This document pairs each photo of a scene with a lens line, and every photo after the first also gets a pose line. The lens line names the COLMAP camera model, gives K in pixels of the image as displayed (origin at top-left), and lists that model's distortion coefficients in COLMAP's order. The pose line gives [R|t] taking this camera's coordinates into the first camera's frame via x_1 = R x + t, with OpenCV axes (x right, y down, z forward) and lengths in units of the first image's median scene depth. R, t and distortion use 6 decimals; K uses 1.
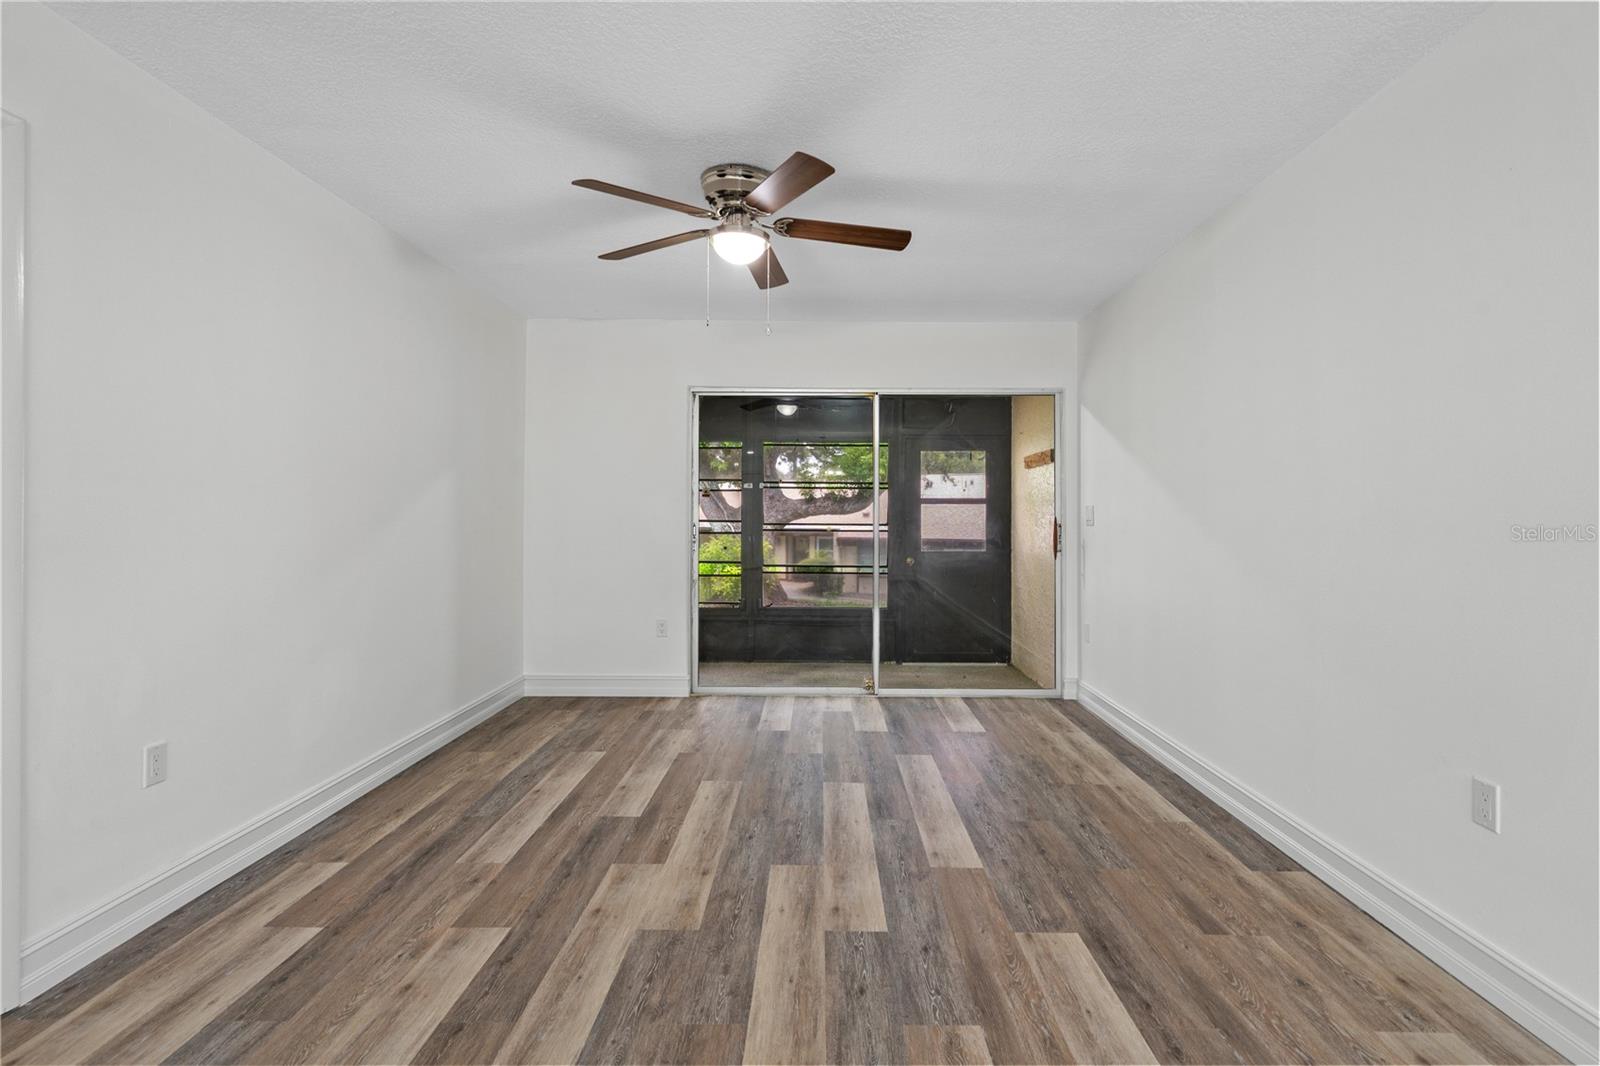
lens RADIAL K [[771.6, 0, 797.7], [0, 771.6, 518.2], [0, 0, 1]] dist [0.037853, -0.000073]
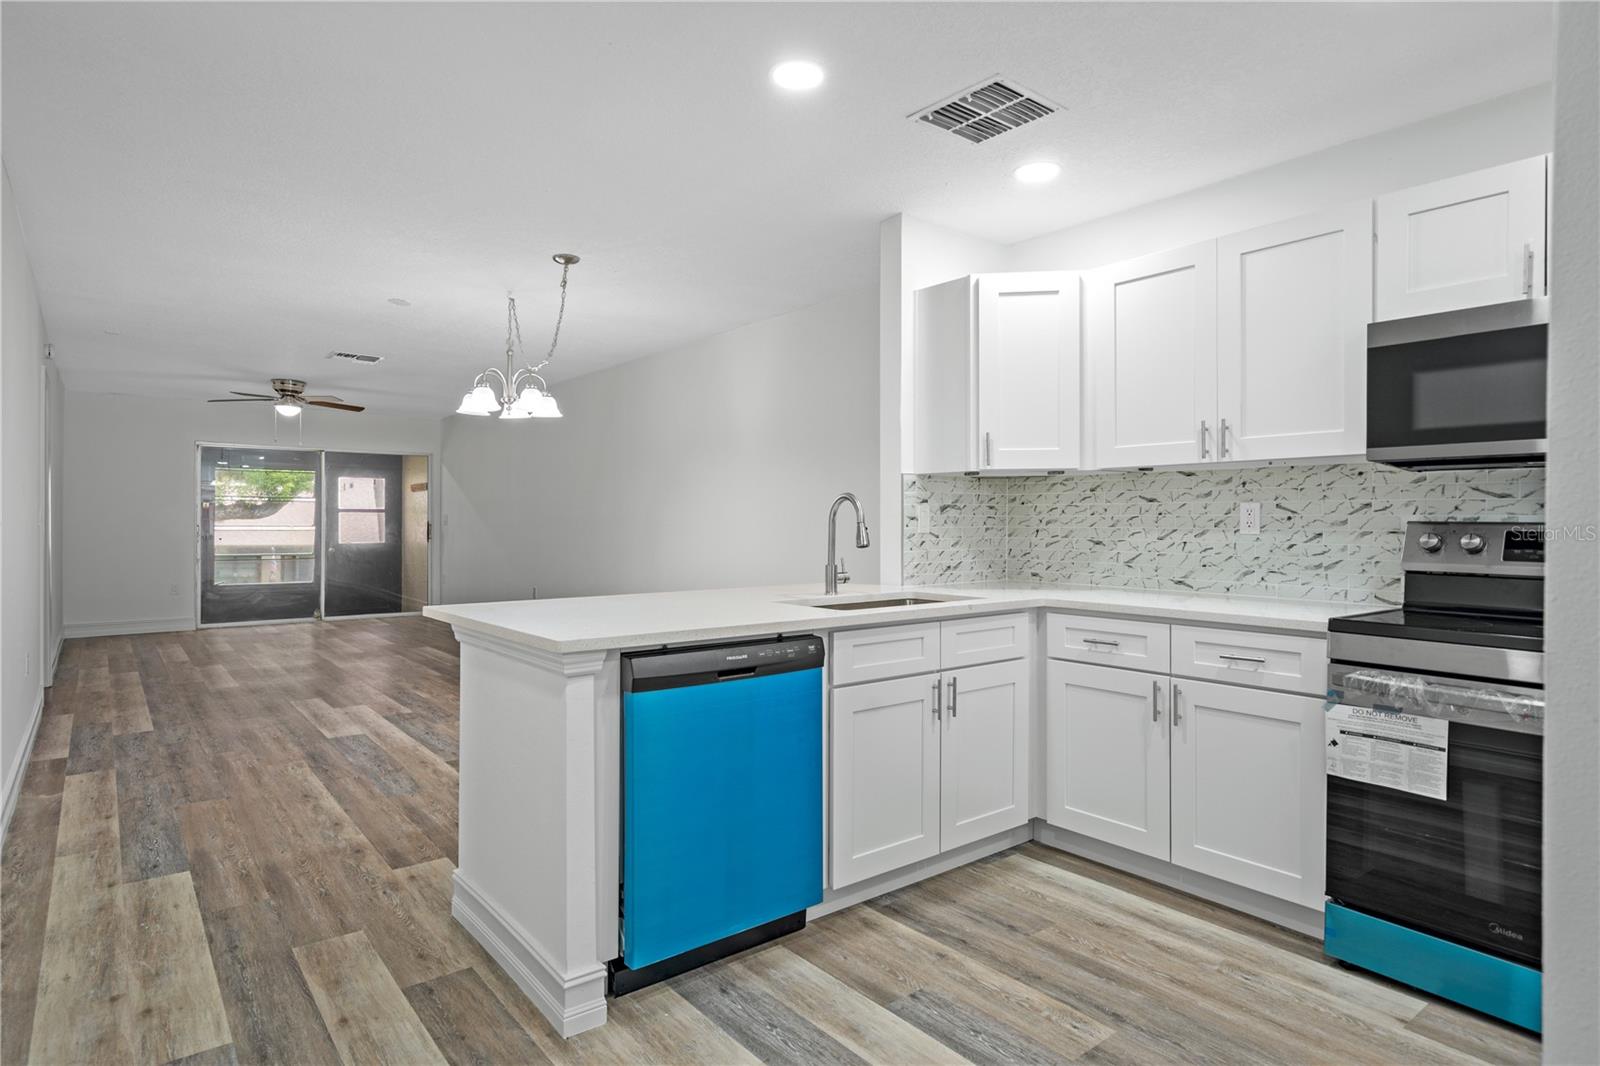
lens RADIAL K [[871.9, 0, 813.9], [0, 871.9, 497.1], [0, 0, 1]] dist [0.006039, -0.000006]
pose [[0.749026, 0.015171, 0.662367, -0.303599], [0.002766, 0.999657, -0.026024, -0.000848], [-0.662535, 0.021325, 0.748728, -0.987583]]
